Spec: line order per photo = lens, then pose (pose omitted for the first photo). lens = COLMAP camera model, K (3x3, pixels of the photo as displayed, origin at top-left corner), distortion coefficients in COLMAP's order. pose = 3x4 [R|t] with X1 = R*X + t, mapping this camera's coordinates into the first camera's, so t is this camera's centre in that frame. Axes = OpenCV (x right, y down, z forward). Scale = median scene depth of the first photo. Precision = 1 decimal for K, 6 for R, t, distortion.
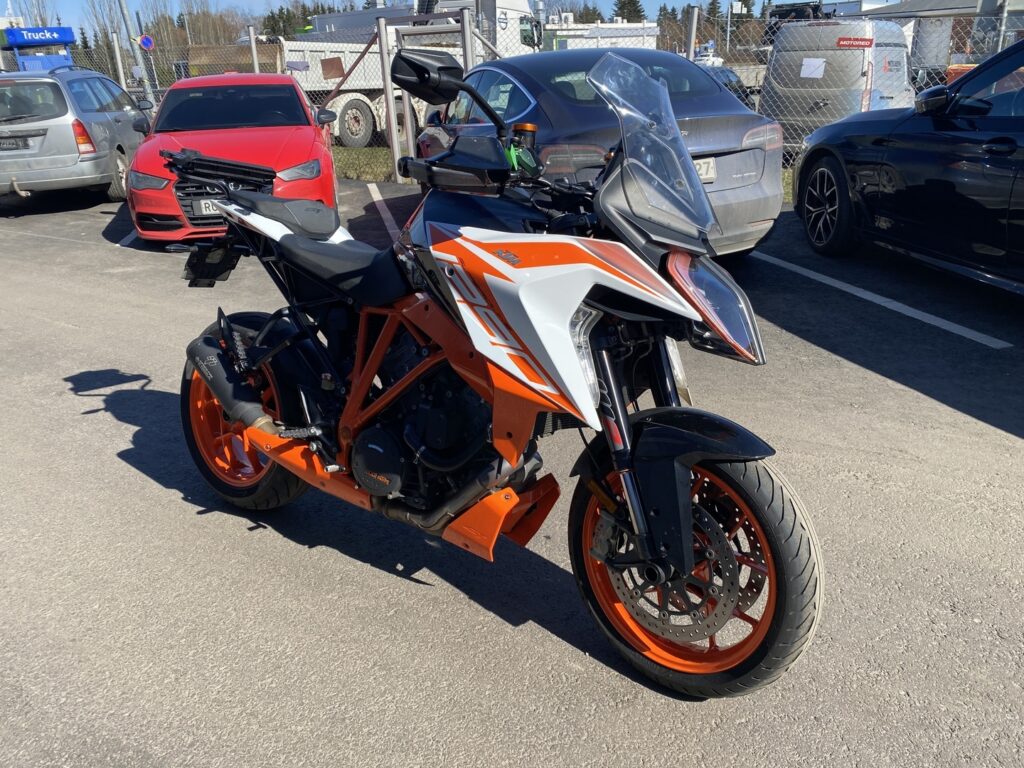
lens RADIAL K [[767.8, 0, 527.4], [0, 767.8, 380.1], [0, 0, 1]] dist [0.000020, -0.004004]
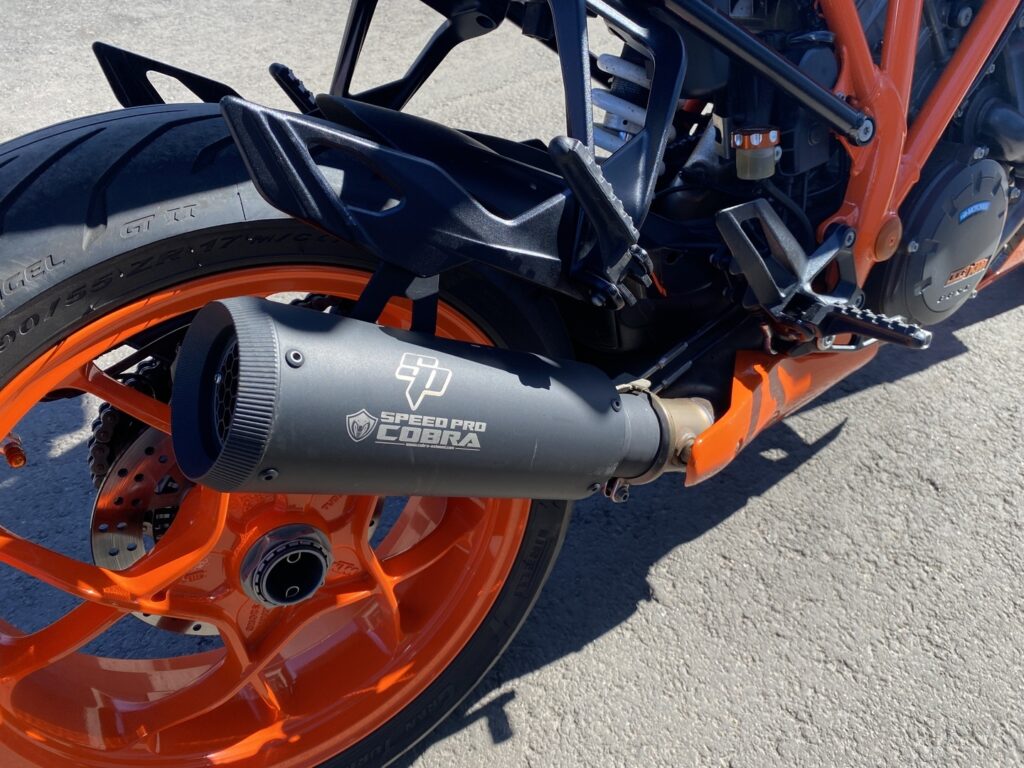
lens RADIAL K [[767.8, 0, 527.4], [0, 767.8, 380.1], [0, 0, 1]] dist [0.000020, -0.004004]
pose [[0.350225, -0.635123, 0.688448, -0.512196], [0.330723, 0.771508, 0.543505, -0.114366], [-0.876336, 0.037337, 0.480251, 0.854921]]
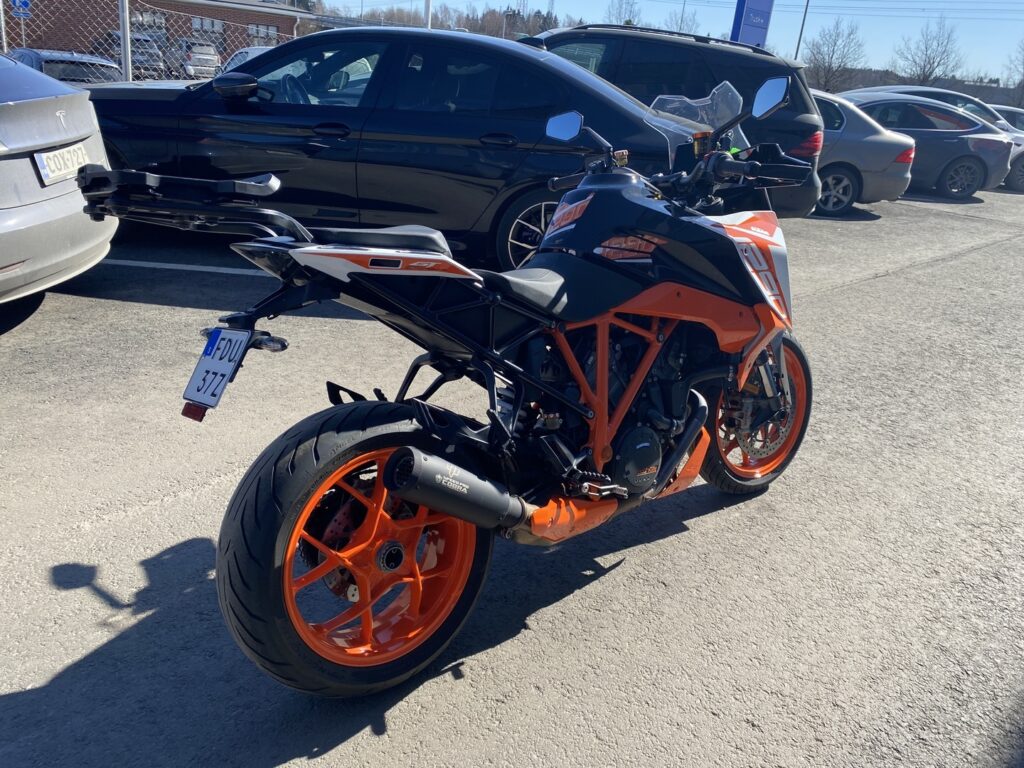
lens RADIAL K [[767.8, 0, 527.4], [0, 767.8, 380.1], [0, 0, 1]] dist [0.000020, -0.004004]
pose [[0.239482, -0.315937, 0.918059, -0.975477], [0.282864, 0.927258, 0.245316, -0.245171], [-0.928782, 0.200937, 0.311429, 0.677044]]
